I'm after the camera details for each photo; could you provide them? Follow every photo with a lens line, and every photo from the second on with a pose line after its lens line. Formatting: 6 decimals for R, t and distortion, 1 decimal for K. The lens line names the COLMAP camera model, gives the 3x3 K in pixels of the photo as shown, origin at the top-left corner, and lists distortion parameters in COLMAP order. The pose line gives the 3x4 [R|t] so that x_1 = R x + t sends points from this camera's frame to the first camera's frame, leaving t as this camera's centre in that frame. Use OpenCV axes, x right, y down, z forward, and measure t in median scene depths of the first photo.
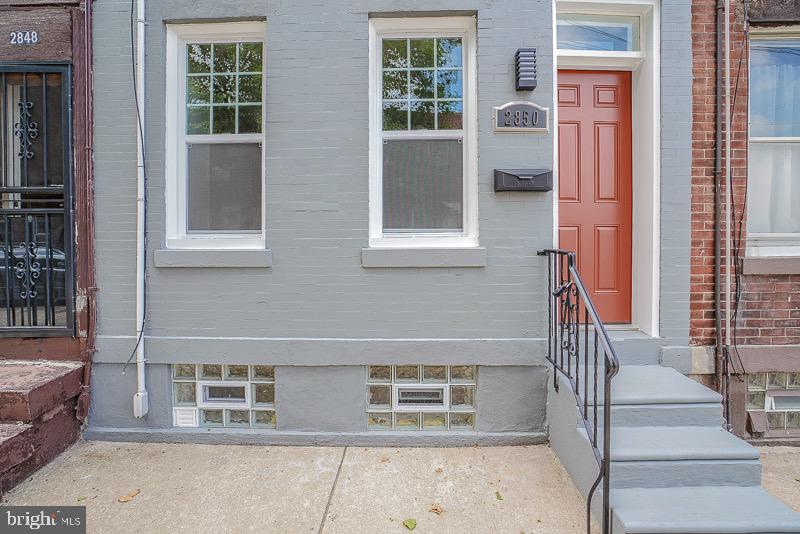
lens RADIAL K [[375.6, 0, 392.5], [0, 375.6, 260.6], [0, 0, 1]] dist [-0.051532, 0.017951]
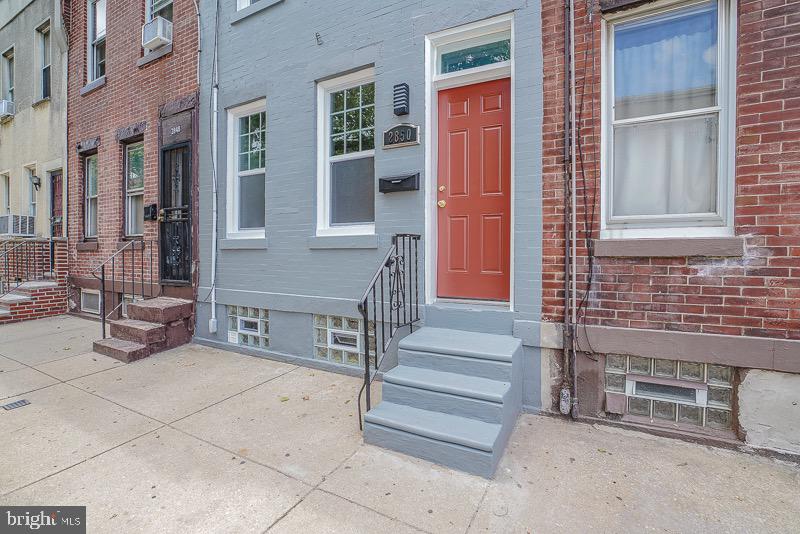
lens RADIAL K [[375.6, 0, 382.8], [0, 375.6, 262.8], [0, 0, 1]] dist [-0.051532, 0.017951]
pose [[0.878592, 0.019227, -0.477186, 0.924332], [-0.018701, 0.999808, 0.005852, 0.061001], [0.477207, 0.003782, 0.878783, -0.202115]]
